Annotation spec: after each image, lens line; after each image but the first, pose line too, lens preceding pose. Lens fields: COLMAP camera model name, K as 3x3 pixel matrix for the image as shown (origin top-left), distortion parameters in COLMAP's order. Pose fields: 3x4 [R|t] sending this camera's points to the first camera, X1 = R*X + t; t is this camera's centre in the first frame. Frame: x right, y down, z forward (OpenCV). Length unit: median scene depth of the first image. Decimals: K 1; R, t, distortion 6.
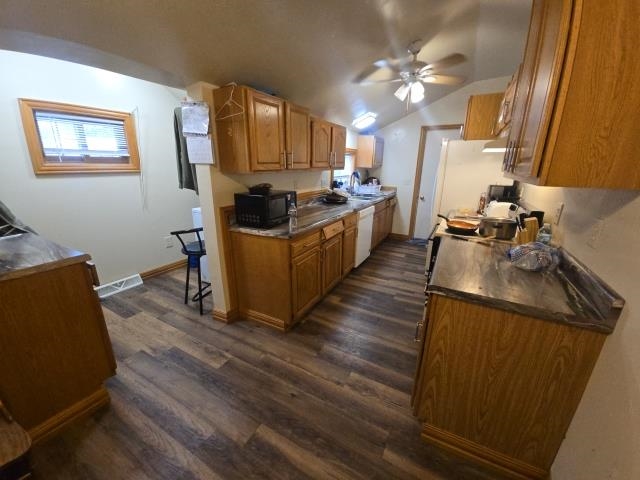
lens RADIAL K [[255.7, 0, 320.0], [0, 255.7, 240.0], [0, 0, 1]] dist [0.000407, -0.000050]
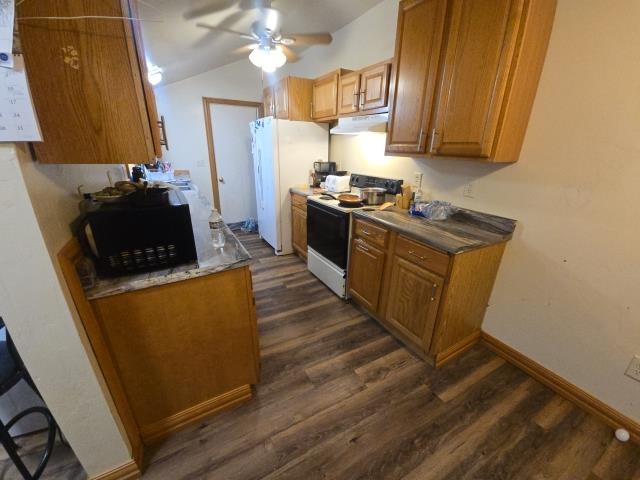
lens RADIAL K [[260.5, 0, 320.0], [0, 260.5, 240.0], [0, 0, 1]] dist [0.001017, -0.000185]
pose [[0.537426, -0.286249, 0.793243, -0.517159], [0.225003, 0.955203, 0.192253, -0.143728], [-0.812741, 0.075160, 0.577757, 0.462295]]
